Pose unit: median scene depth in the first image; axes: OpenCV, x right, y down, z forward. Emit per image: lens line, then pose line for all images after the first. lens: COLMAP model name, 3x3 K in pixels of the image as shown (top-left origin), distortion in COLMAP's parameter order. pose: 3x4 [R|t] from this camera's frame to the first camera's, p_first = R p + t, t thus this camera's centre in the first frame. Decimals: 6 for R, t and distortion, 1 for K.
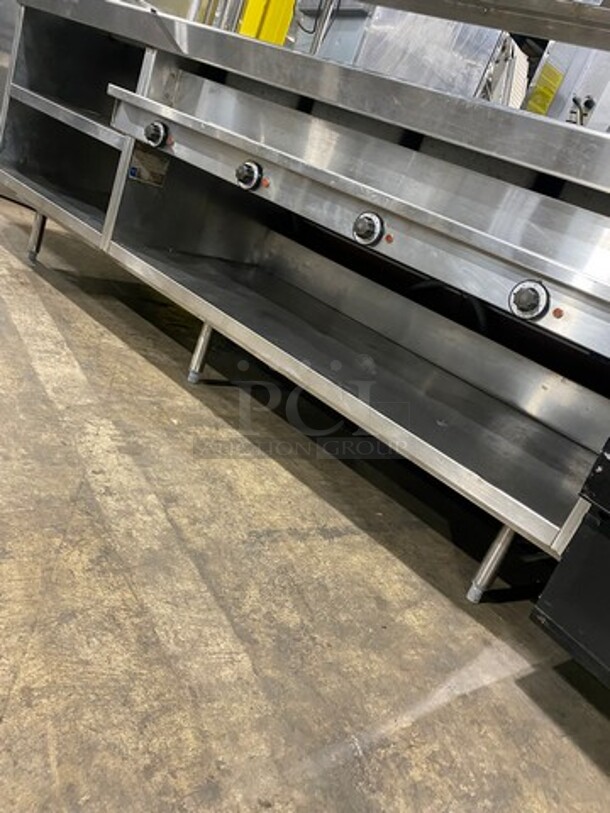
lens RADIAL K [[620.7, 0, 305.0], [0, 620.7, 406.5], [0, 0, 1]] dist [0.004129, 0.001459]
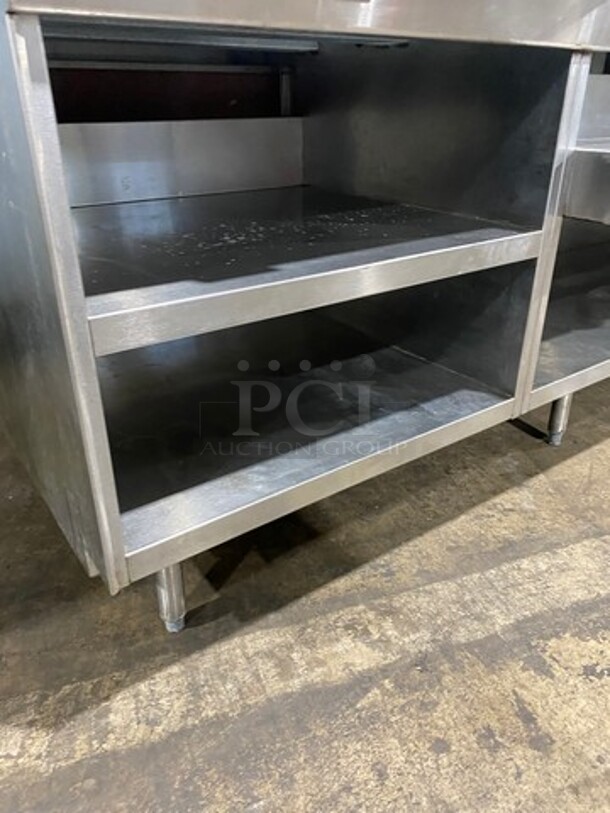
lens RADIAL K [[620.7, 0, 305.0], [0, 620.7, 406.5], [0, 0, 1]] dist [0.004129, 0.001459]
pose [[0.208184, -0.718021, 0.664157, -1.025938], [0.437439, 0.675690, 0.593372, -0.948387], [-0.874818, 0.166997, 0.454758, 1.225527]]
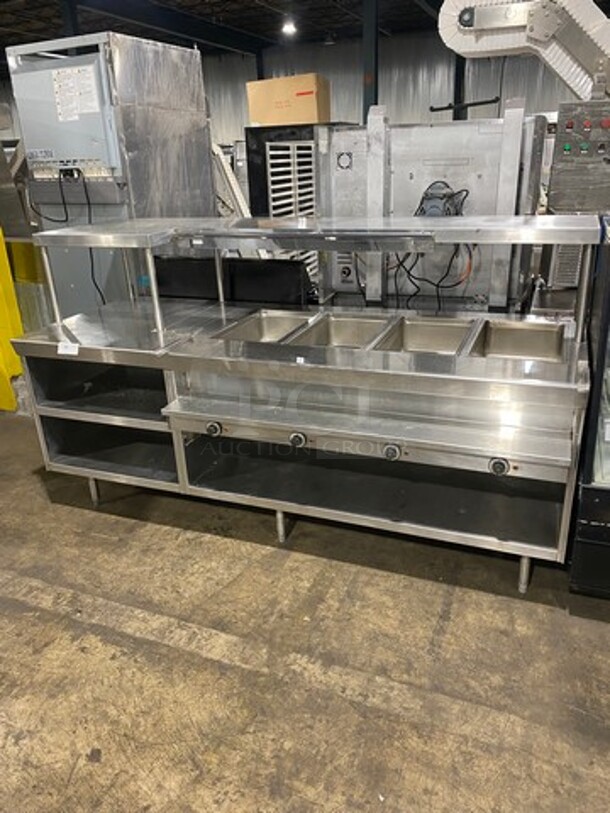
lens RADIAL K [[620.7, 0, 305.0], [0, 620.7, 406.5], [0, 0, 1]] dist [0.004129, 0.001459]
pose [[0.763701, -0.549098, 0.339488, -0.492854], [0.514366, 0.835339, 0.194001, -0.759996], [-0.390113, 0.026463, 0.920387, -0.375614]]
